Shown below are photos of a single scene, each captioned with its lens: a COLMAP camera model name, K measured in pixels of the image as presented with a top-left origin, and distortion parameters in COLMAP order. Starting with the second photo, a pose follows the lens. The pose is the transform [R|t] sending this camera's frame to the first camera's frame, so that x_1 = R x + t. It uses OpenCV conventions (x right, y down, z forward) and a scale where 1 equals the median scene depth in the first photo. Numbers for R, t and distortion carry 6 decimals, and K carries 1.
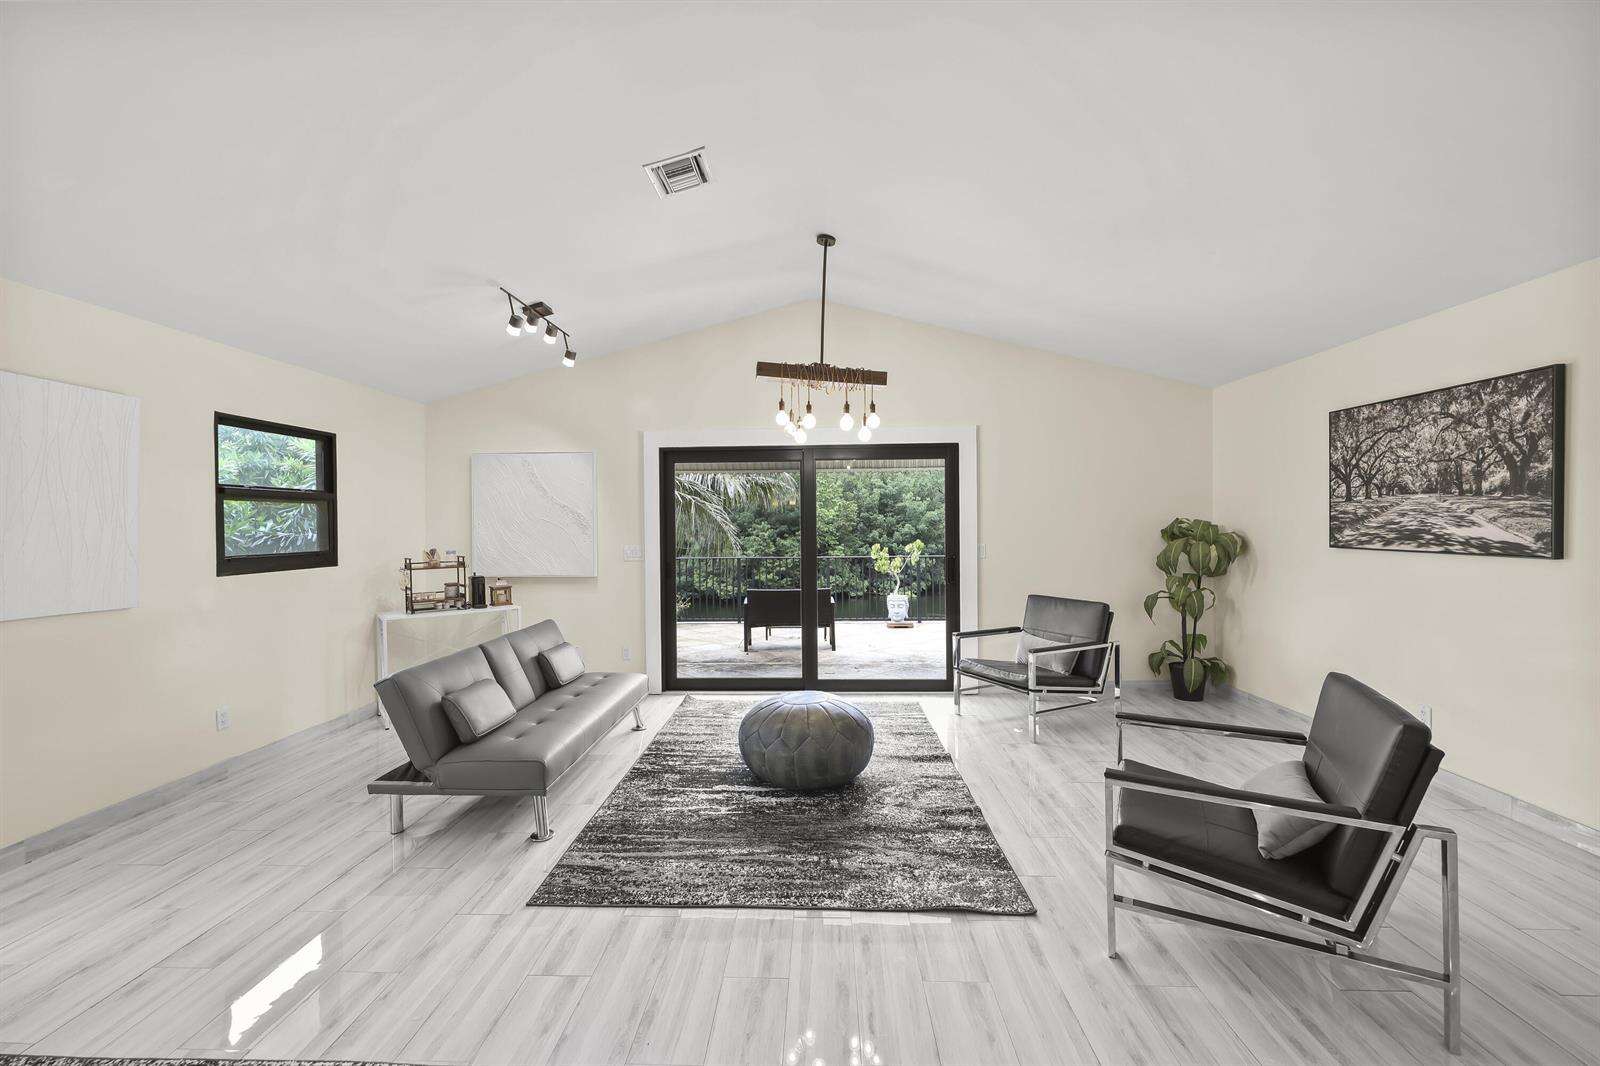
lens RADIAL K [[644.2, 0, 795.2], [0, 644.2, 527.9], [0, 0, 1]] dist [0.002284, 0.000475]
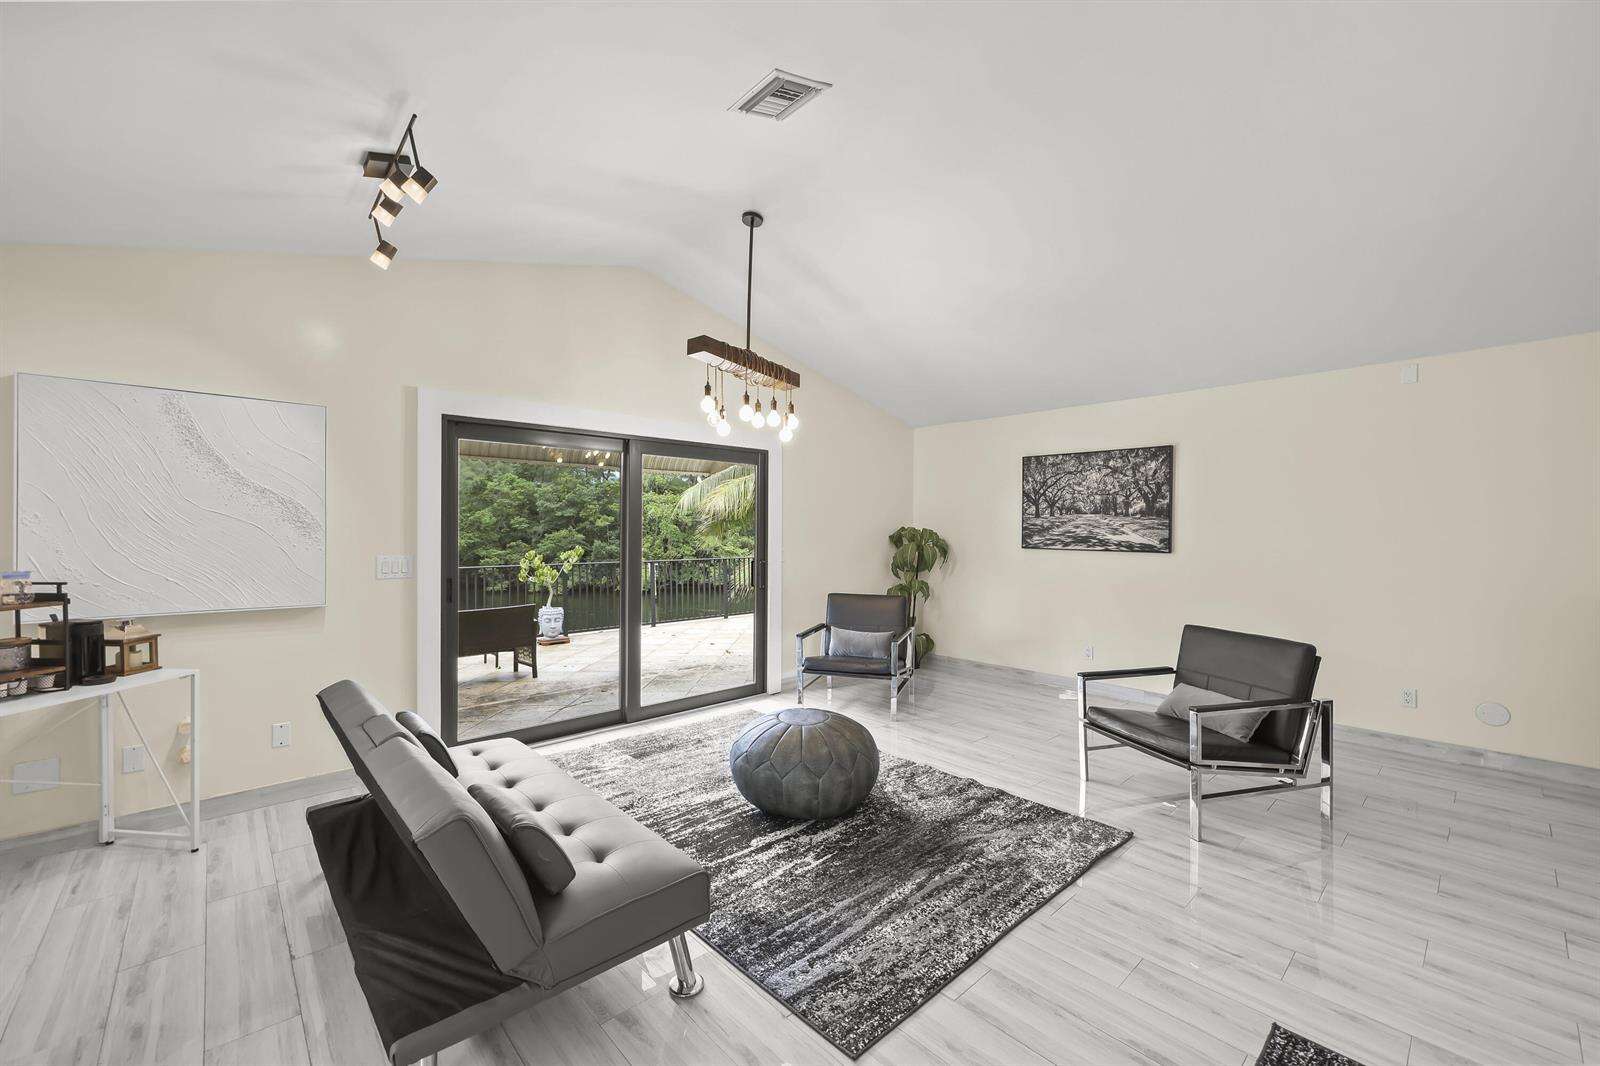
lens RADIAL K [[644.2, 0, 795.2], [0, 644.2, 527.9], [0, 0, 1]] dist [0.002284, 0.000475]
pose [[0.709136, 0.014317, 0.704926, -0.628470], [-0.007615, 0.999891, -0.012647, 0.006675], [-0.705031, 0.003600, 0.709168, 0.349154]]
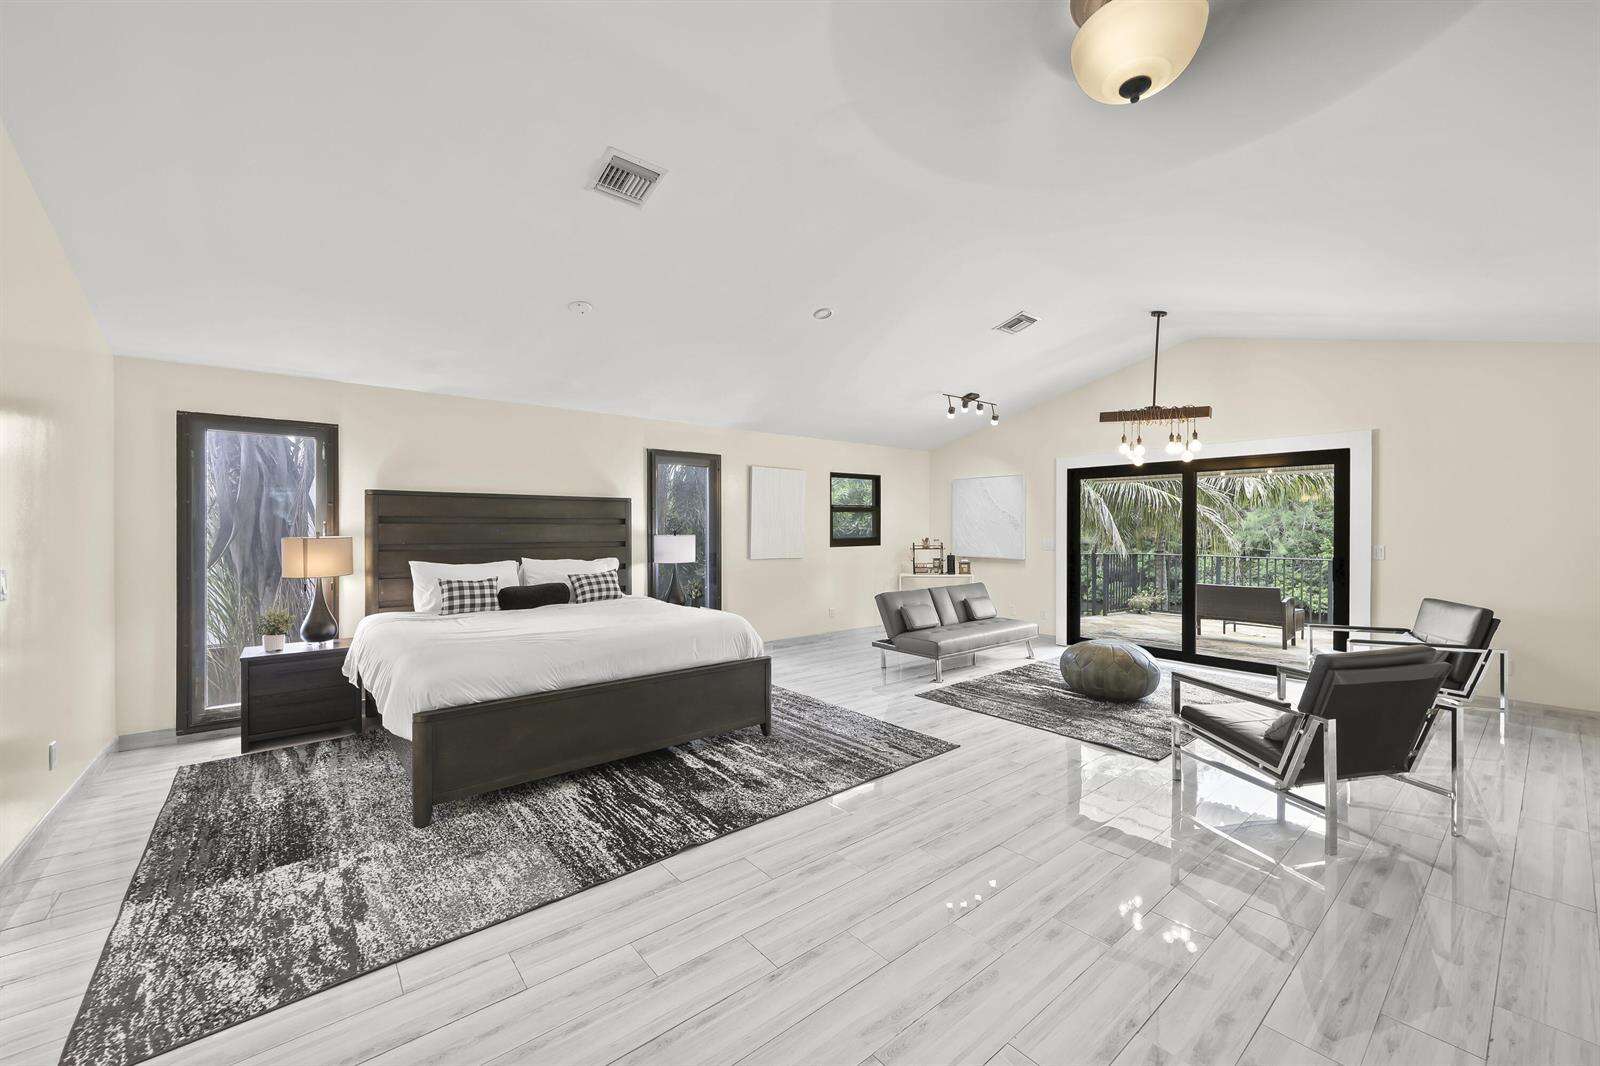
lens RADIAL K [[620.9, 0, 797.8], [0, 620.9, 530.5], [0, 0, 1]] dist [0.000661, 0.000037]
pose [[0.667269, 0.014612, -0.744673, 0.586787], [-0.006873, 0.999886, 0.013462, -0.009079], [0.744785, -0.003865, 0.667293, -0.479616]]
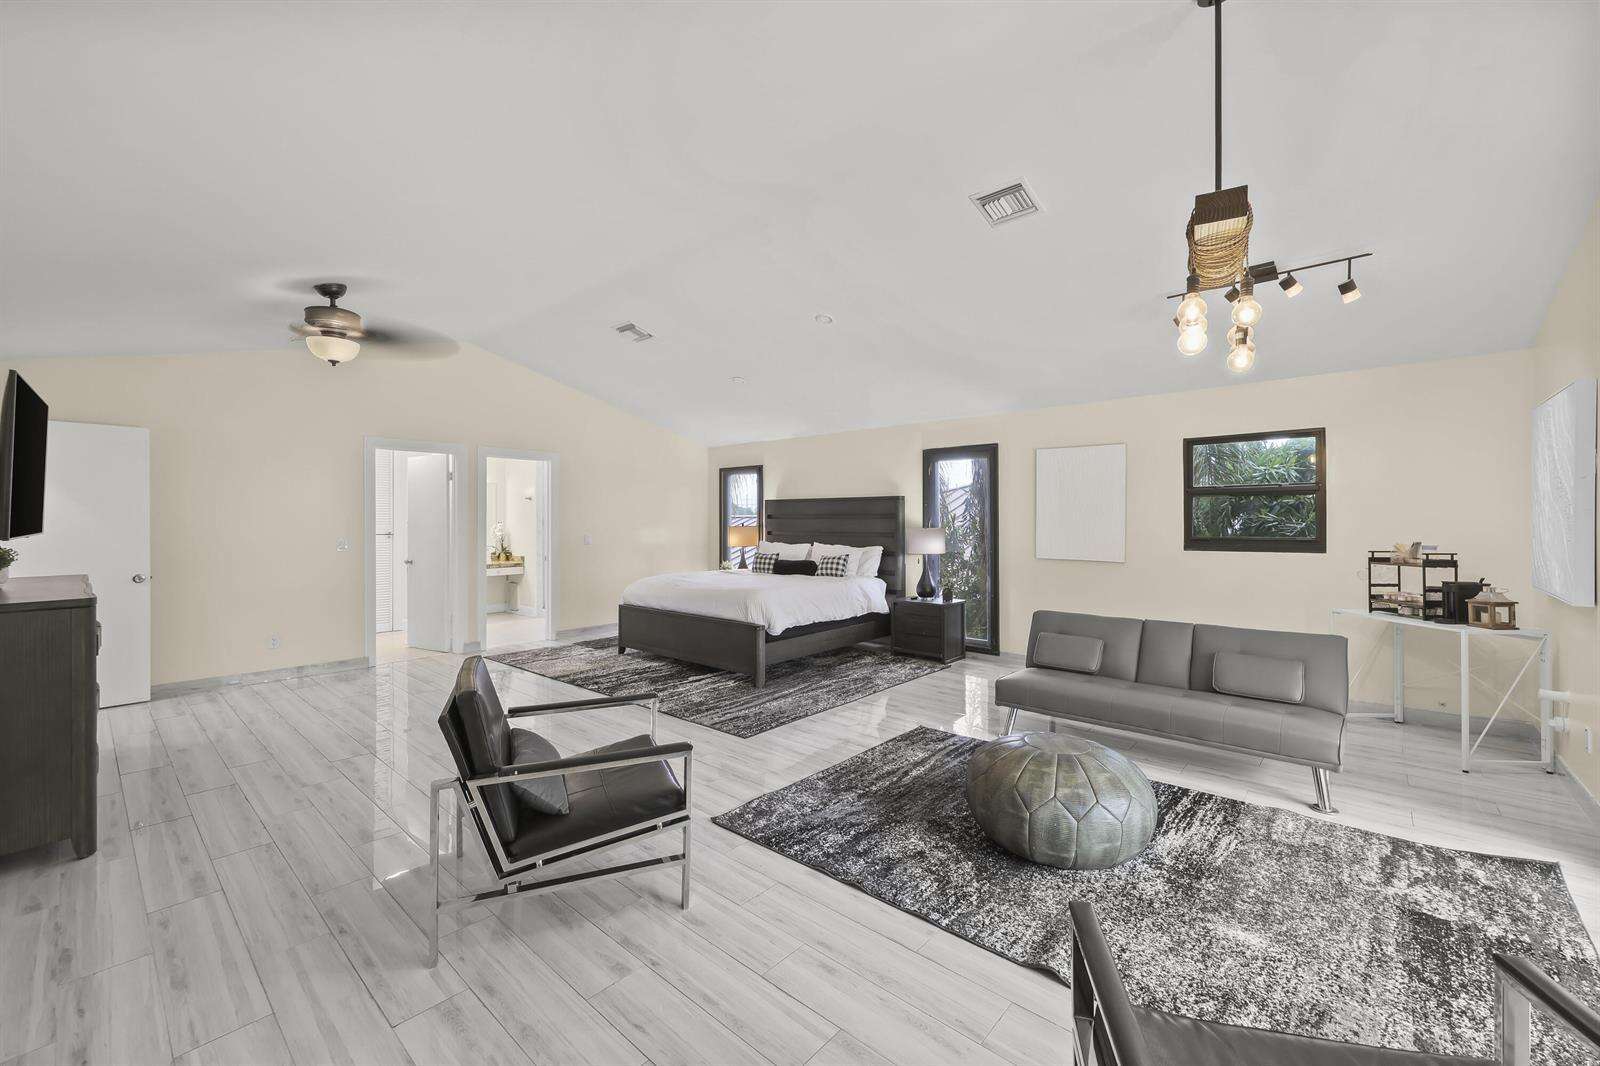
lens RADIAL K [[644.2, 0, 795.2], [0, 644.2, 527.9], [0, 0, 1]] dist [0.002284, 0.000475]
pose [[-0.631424, 0.020749, -0.775160, 0.788884], [0.008564, 0.999768, 0.019785, -0.012675], [0.775390, 0.005854, -0.631455, 1.214410]]
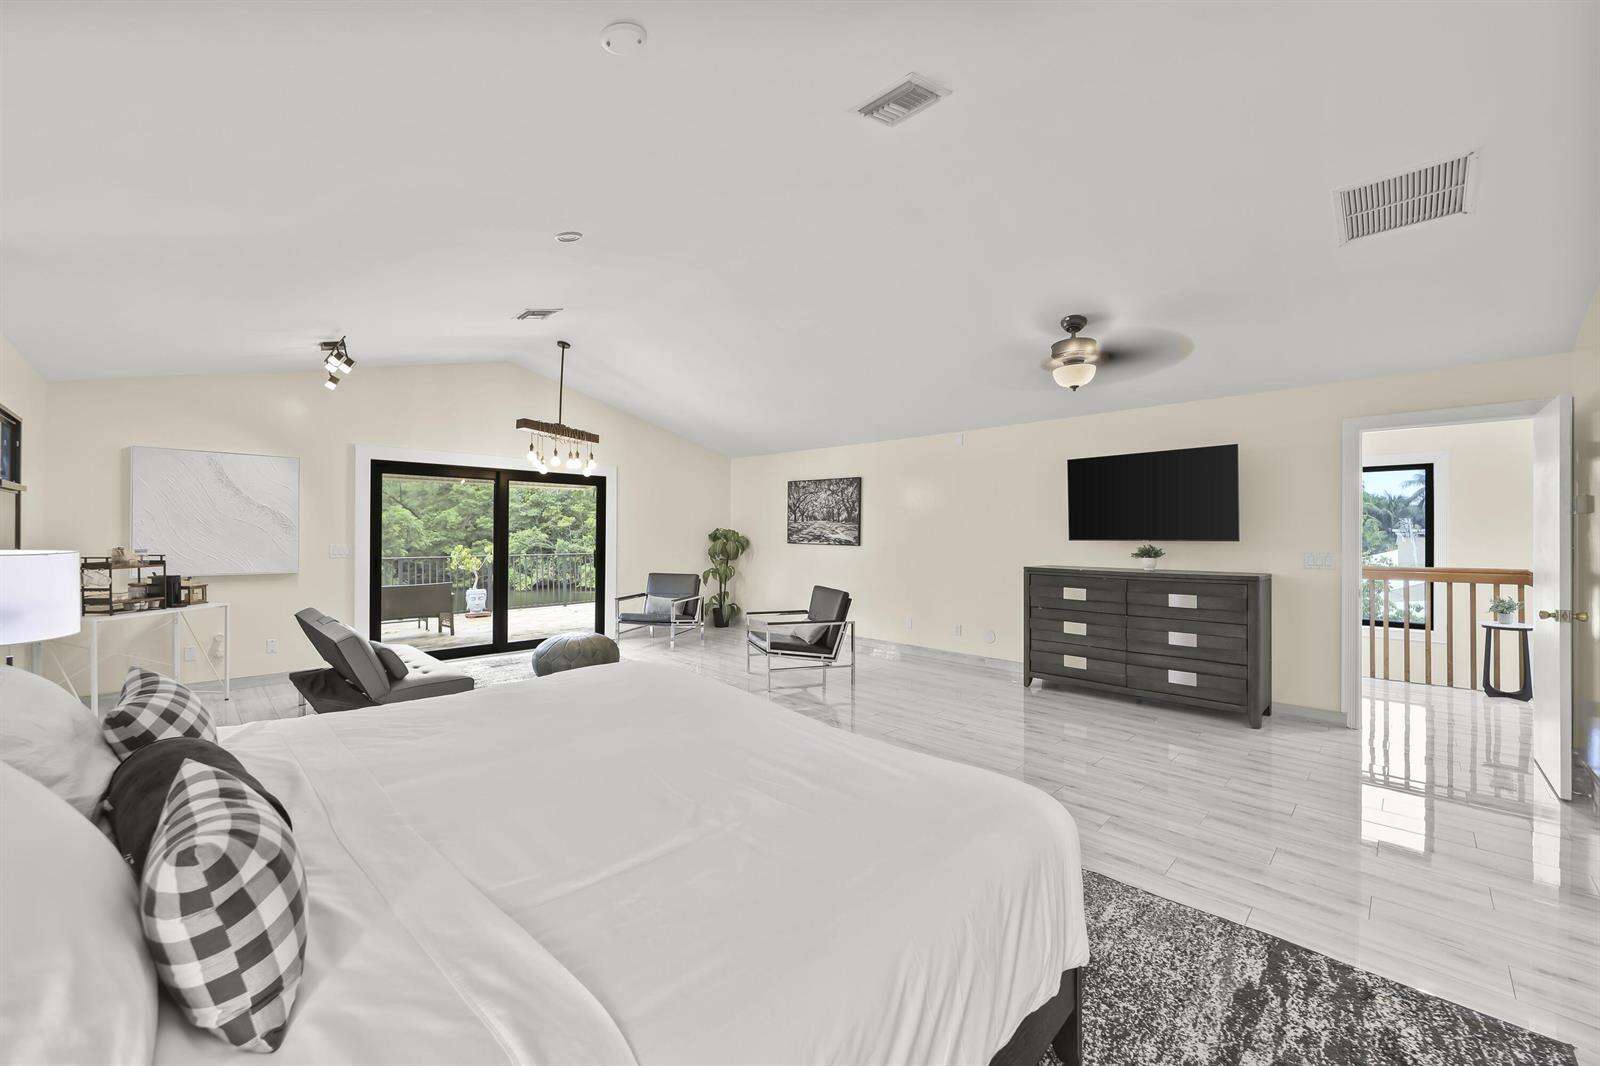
lens RADIAL K [[620.1, 0, 794.8], [0, 620.1, 527.7], [0, 0, 1]] dist [0.000784, 0.000215]
pose [[0.672779, 0.017741, 0.739631, -0.764015], [-0.011245, 0.999842, -0.013754, 0.007164], [-0.739758, 0.000936, 0.672872, -0.463198]]
